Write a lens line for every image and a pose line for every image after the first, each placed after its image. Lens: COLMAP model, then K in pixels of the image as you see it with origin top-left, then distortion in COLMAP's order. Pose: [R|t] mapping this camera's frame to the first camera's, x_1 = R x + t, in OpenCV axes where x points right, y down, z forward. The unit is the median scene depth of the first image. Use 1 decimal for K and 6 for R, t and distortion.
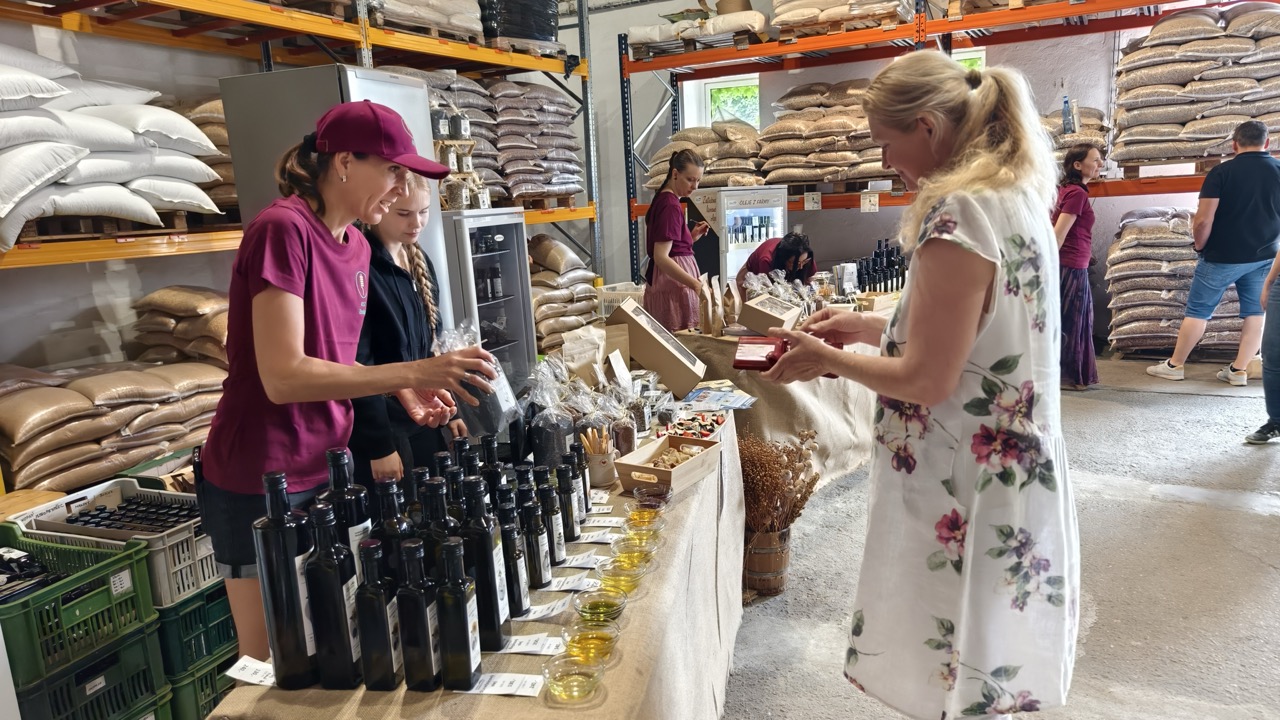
lens RADIAL K [[849.2, 0, 640.0], [0, 849.2, 360.0], [0, 0, 1]] dist [0.006770, -0.003142]
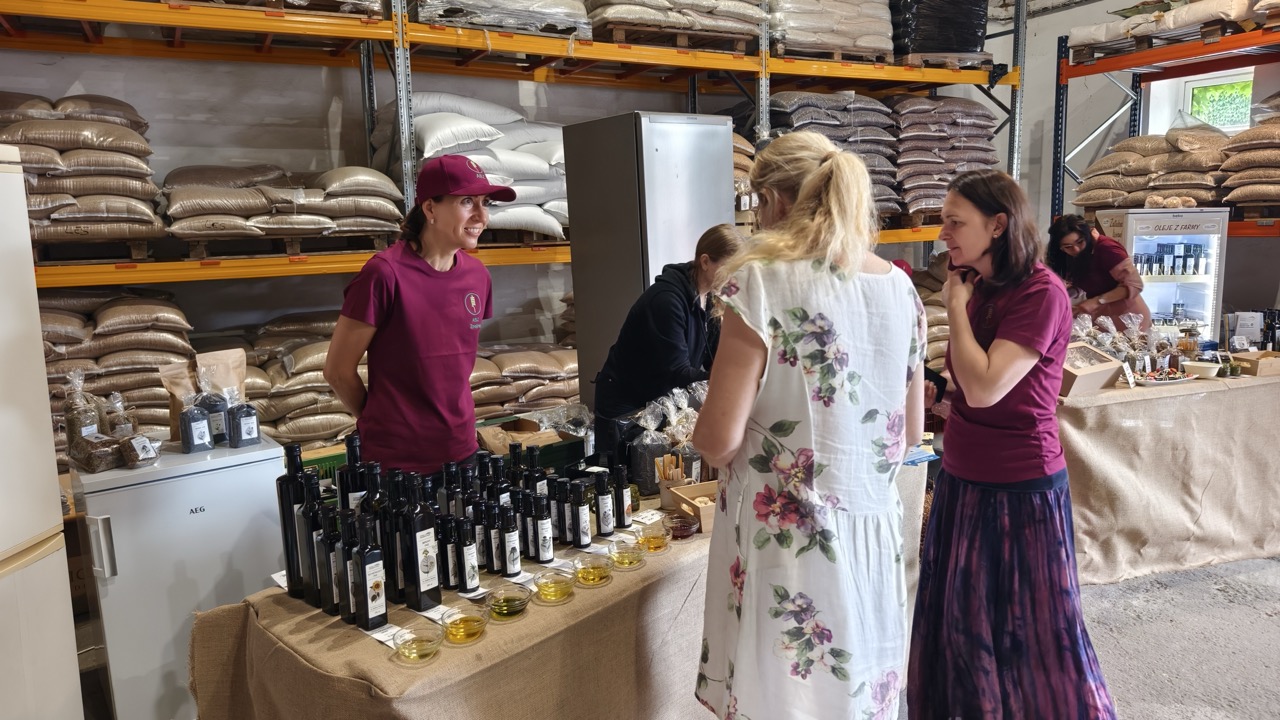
lens RADIAL K [[875.1, 0, 639.8], [0, 875.1, 328.9], [0, 0, 1]] dist [0.000990, 0.005743]
pose [[0.840235, 0.088237, -0.534995, 0.157237], [-0.112133, 0.993618, -0.012232, -0.015911], [0.530501, 0.070268, 0.844767, -0.003784]]
